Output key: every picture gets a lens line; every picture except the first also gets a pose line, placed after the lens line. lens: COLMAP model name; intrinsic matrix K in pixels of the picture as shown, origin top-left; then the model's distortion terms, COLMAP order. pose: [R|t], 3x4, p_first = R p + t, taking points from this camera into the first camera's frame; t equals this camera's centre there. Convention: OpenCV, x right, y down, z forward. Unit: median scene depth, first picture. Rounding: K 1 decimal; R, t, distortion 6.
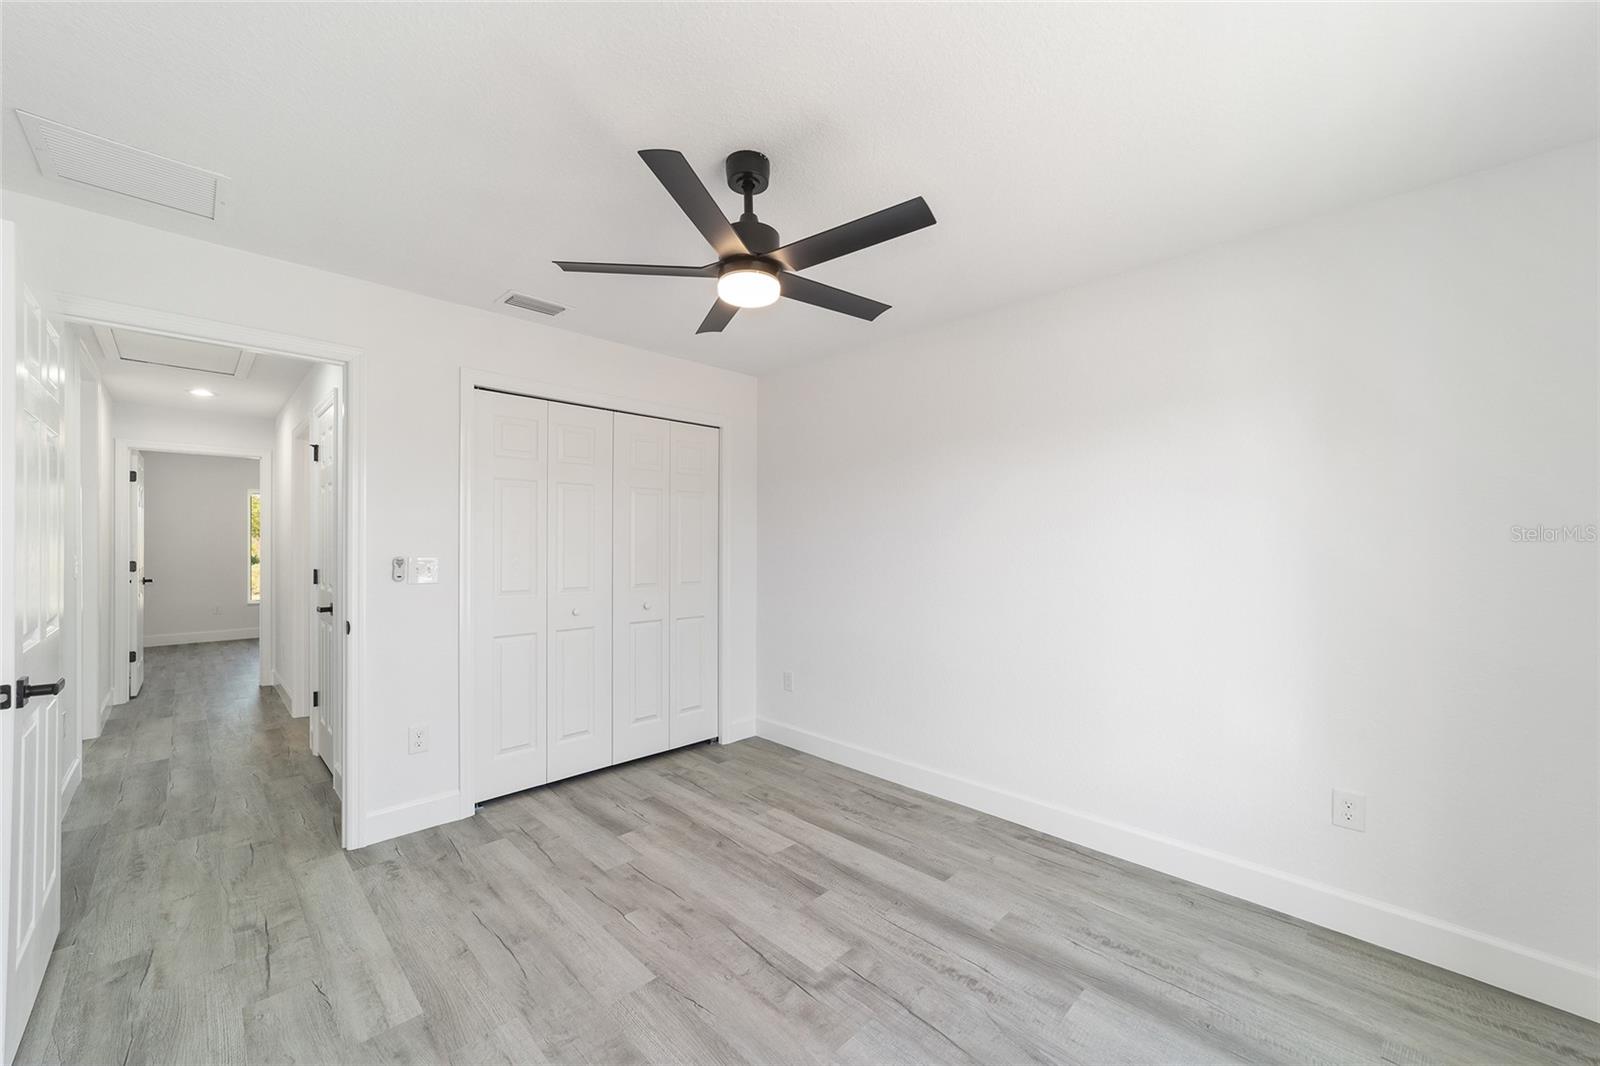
lens RADIAL K [[625.8, 0, 800.8], [0, 625.8, 531.6], [0, 0, 1]] dist [0.001979, 0.001078]
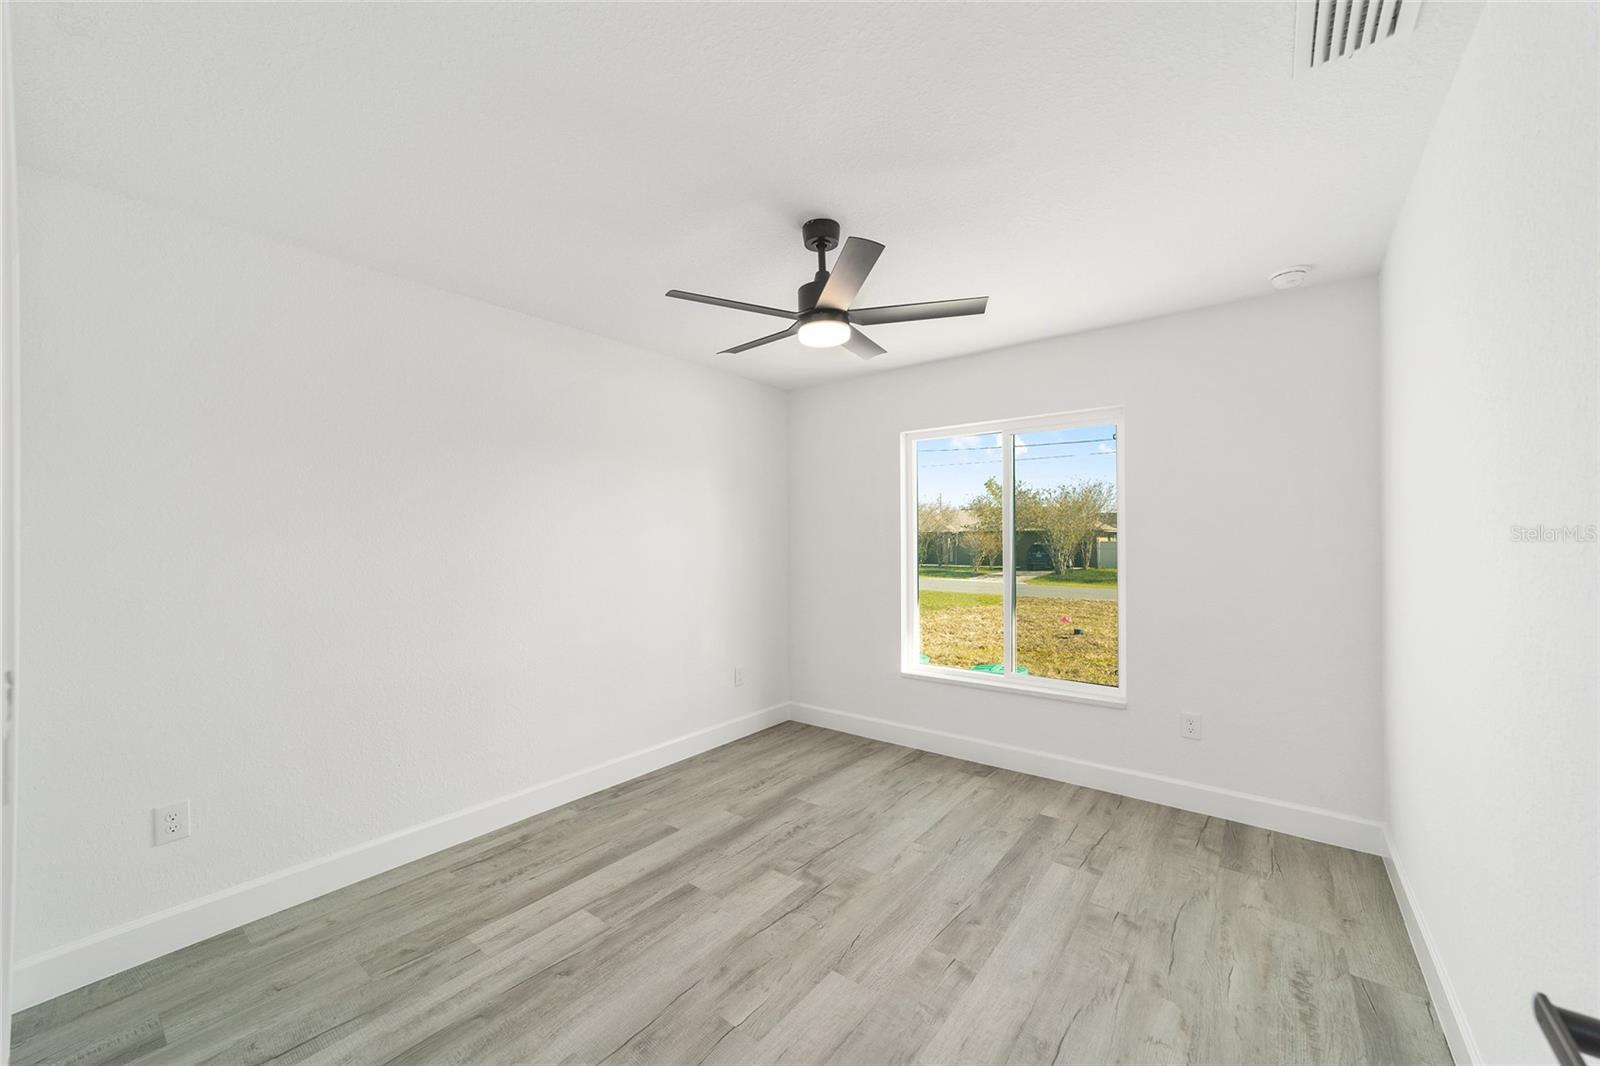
lens RADIAL K [[625.8, 0, 792.1], [0, 625.8, 570.9], [0, 0, 1]] dist [0.001979, 0.001078]
pose [[-0.131281, -0.047517, 0.990206, -0.910886], [-0.011574, 0.998856, 0.046398, 0.014279], [-0.991278, -0.005370, -0.131681, 0.916252]]
